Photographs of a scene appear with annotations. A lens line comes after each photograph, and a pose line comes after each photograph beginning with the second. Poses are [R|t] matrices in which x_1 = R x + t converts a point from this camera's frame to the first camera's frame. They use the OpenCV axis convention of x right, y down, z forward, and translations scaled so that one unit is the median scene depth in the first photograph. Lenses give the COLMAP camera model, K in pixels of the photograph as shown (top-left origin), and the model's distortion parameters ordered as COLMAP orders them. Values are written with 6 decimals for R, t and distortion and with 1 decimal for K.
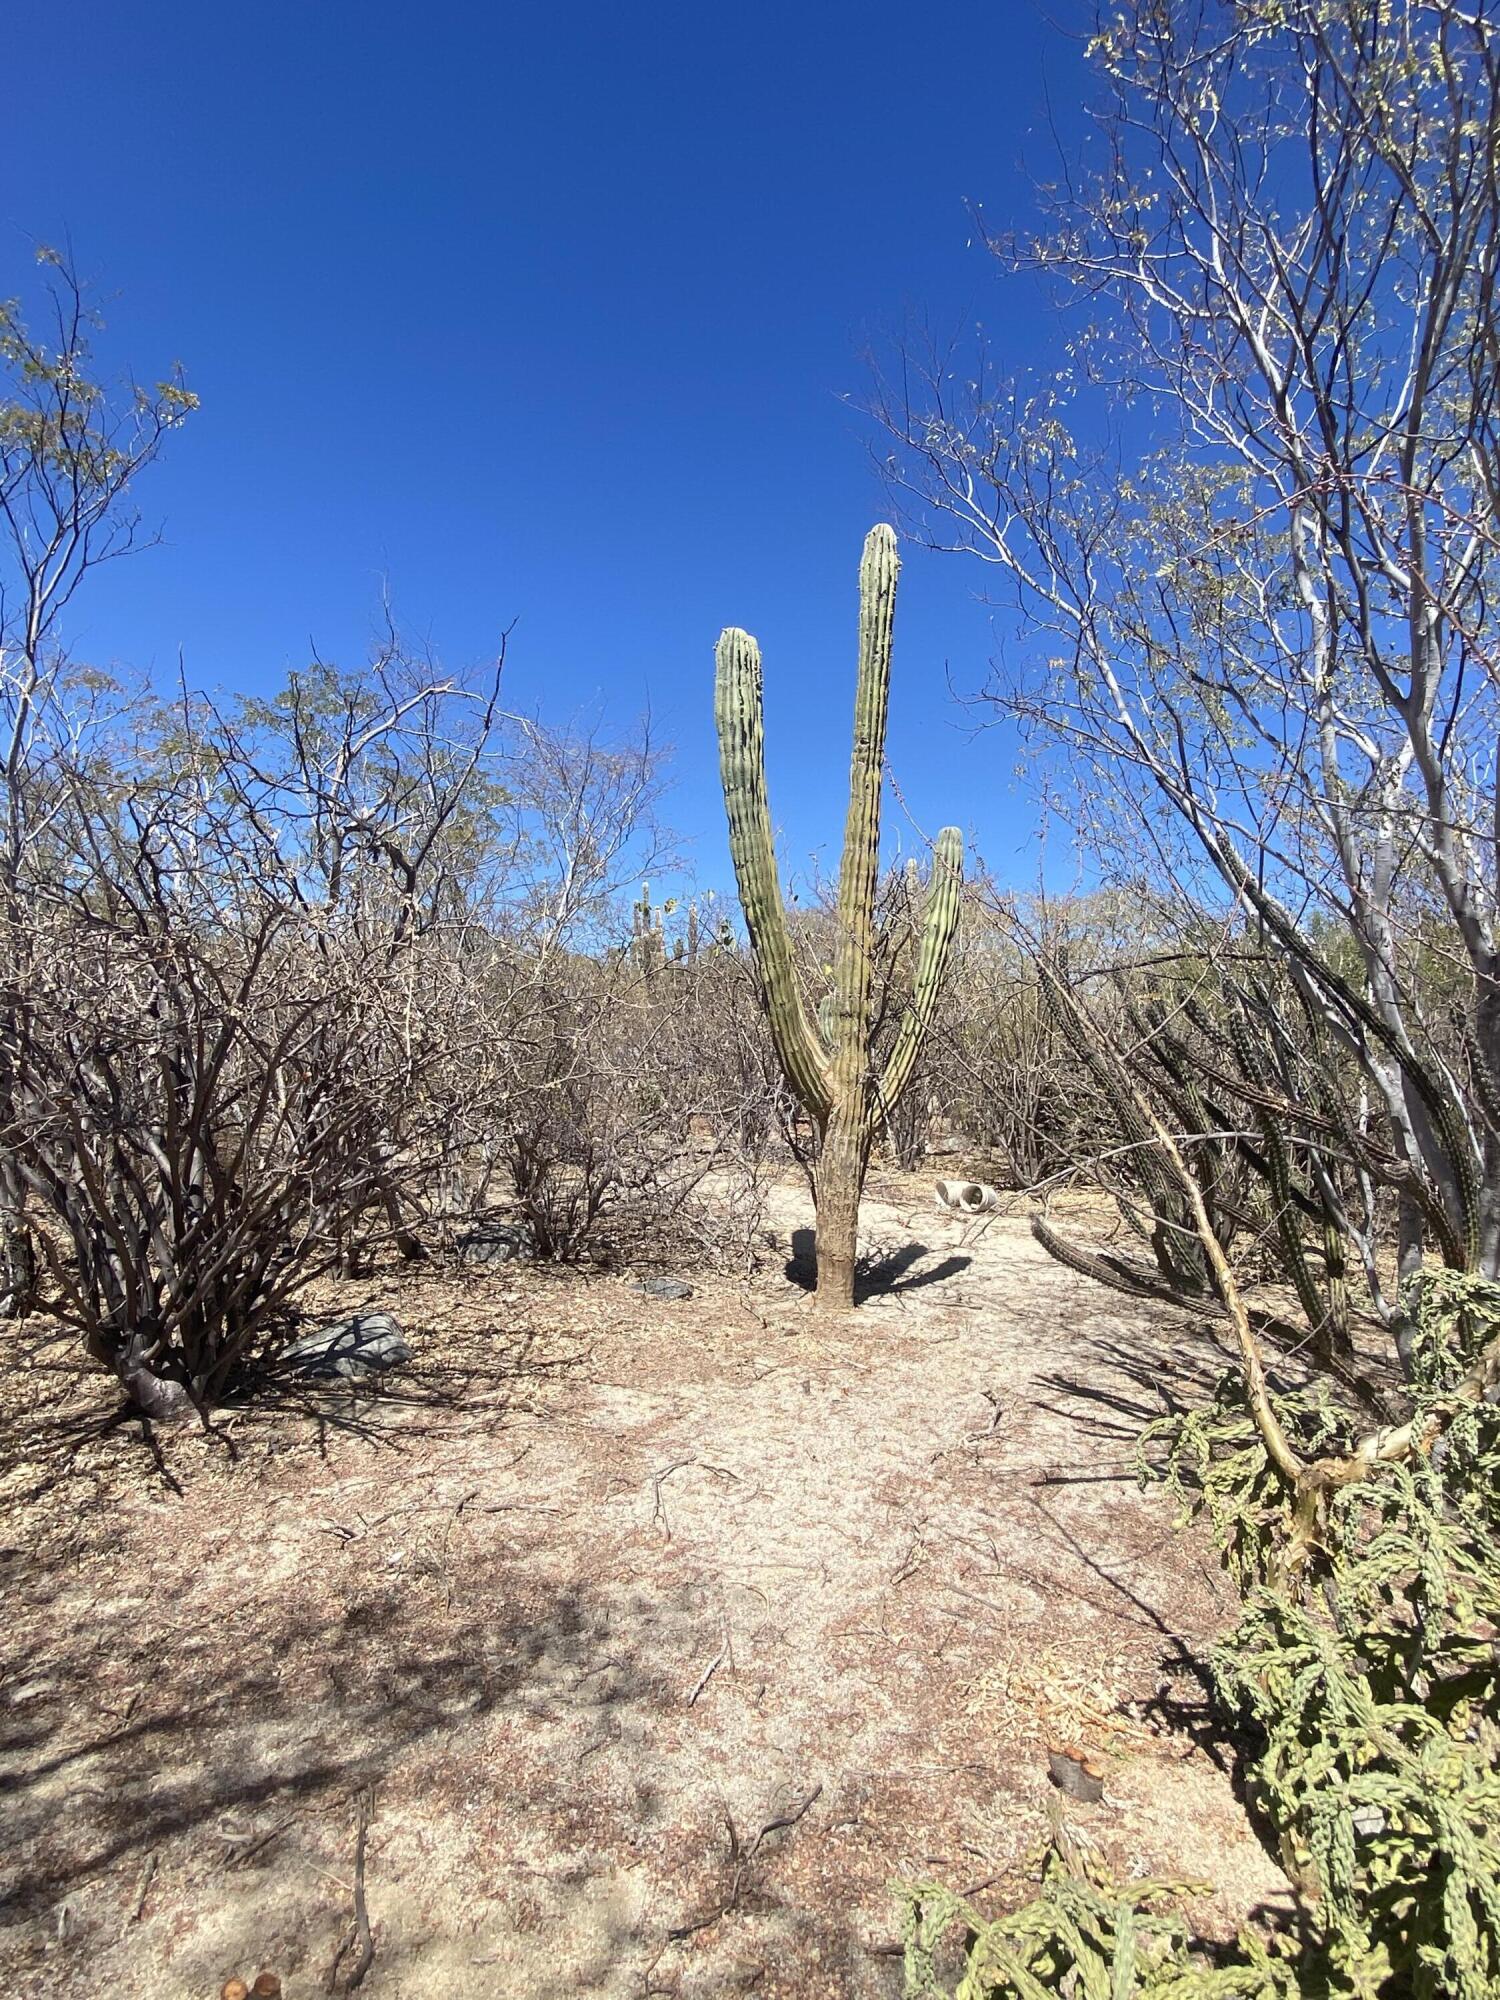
lens RADIAL K [[1045.4, 0, 743.5], [0, 1045.4, 995.3], [0, 0, 1]] dist [-0.008006, -0.001714]
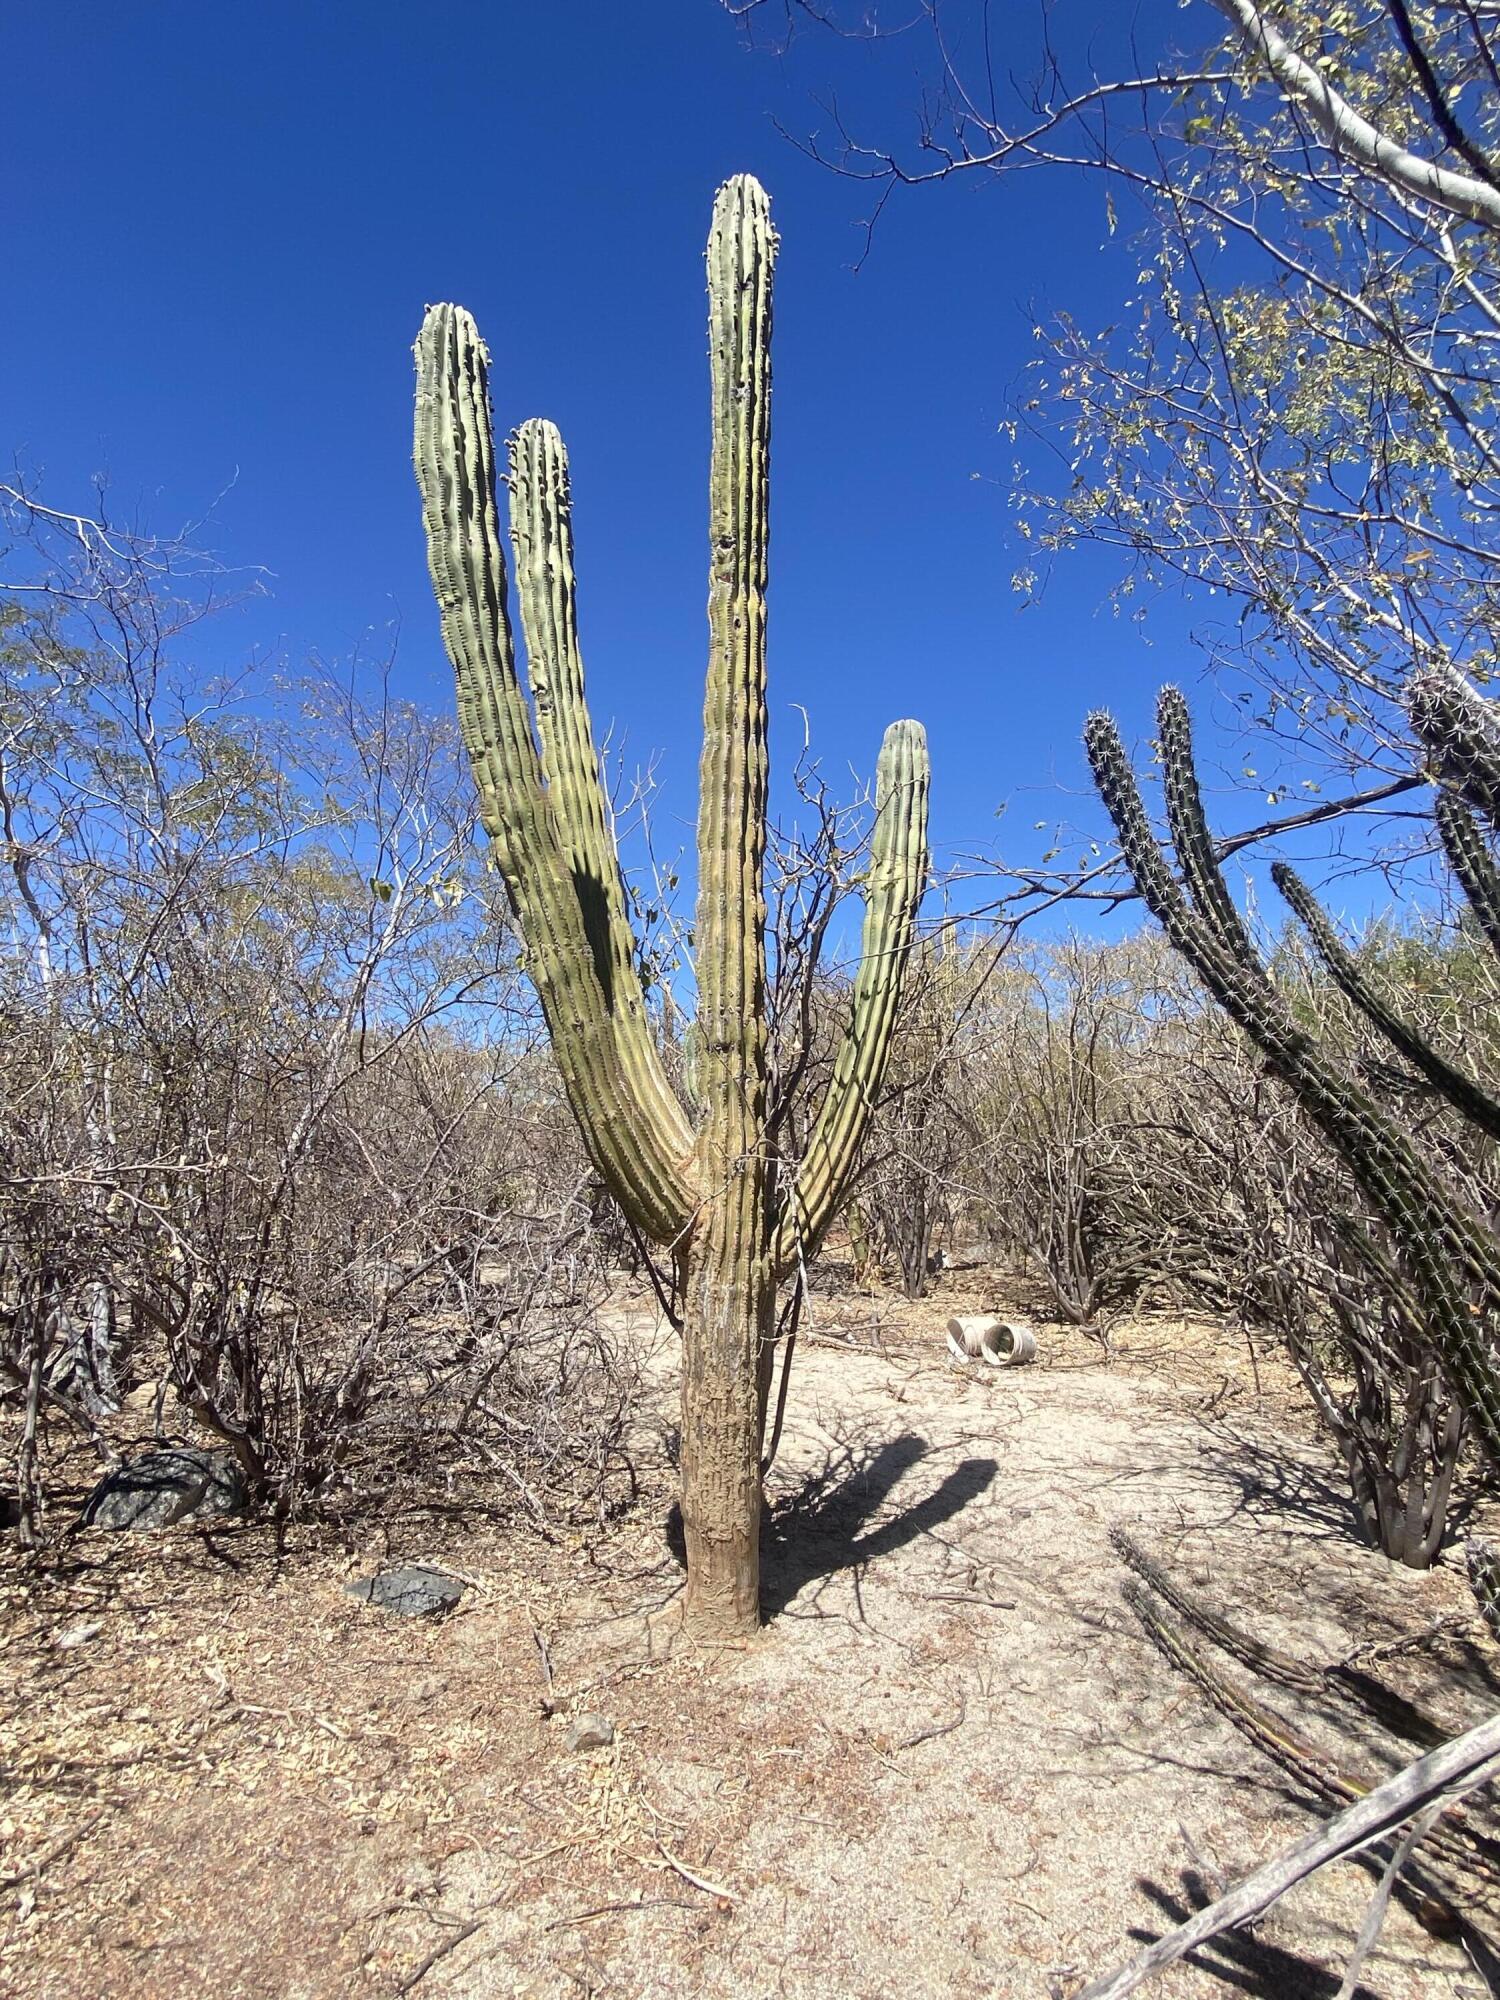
lens RADIAL K [[1045.4, 0, 760.8], [0, 1045.4, 979.8], [0, 0, 1]] dist [-0.008006, -0.001714]
pose [[0.999125, -0.041500, -0.005268, 0.118264], [0.040650, 0.992867, -0.112080, 0.042314], [0.009881, 0.111768, 0.993685, 0.451513]]
